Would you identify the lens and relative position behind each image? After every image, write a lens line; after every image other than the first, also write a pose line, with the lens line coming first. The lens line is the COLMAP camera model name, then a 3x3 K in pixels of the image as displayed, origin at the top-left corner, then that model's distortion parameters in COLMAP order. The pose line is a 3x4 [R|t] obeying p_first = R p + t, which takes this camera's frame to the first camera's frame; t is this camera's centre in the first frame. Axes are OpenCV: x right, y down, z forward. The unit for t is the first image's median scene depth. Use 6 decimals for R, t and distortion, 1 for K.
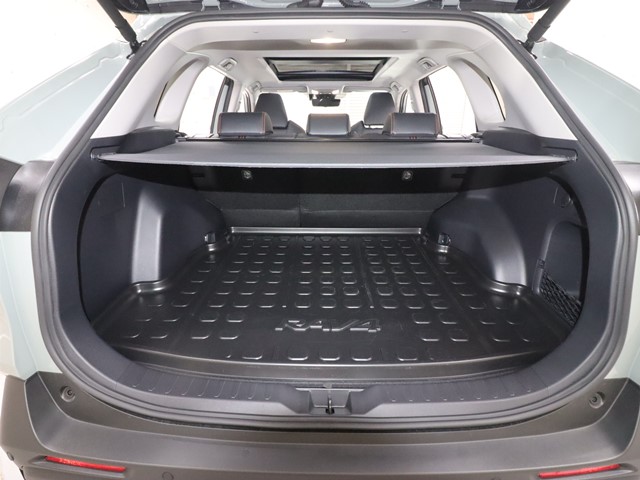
lens RADIAL K [[341.5, 0, 318.1], [0, 341.5, 238.7], [0, 0, 1]] dist [-0.001600, 0.001081]
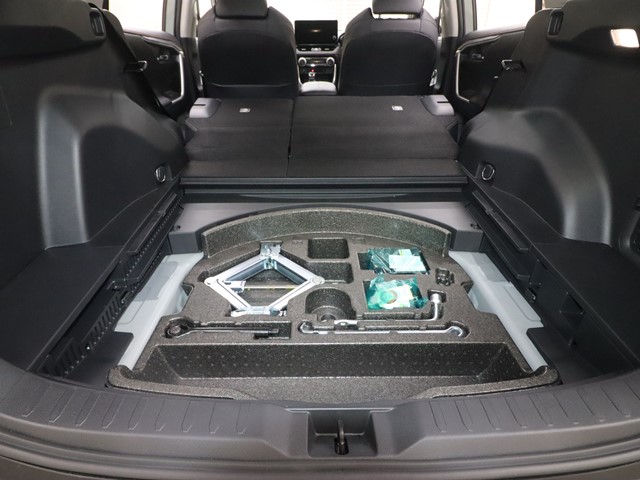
lens RADIAL K [[372.4, 0, 320.0], [0, 372.4, 240.0], [0, 0, 1]] dist [-0.004694, -0.001297]
pose [[0.999571, -0.015427, 0.024879, -0.010161], [0.010748, 0.983918, 0.178296, 0.003014], [-0.027230, -0.177952, 0.983662, 0.243062]]
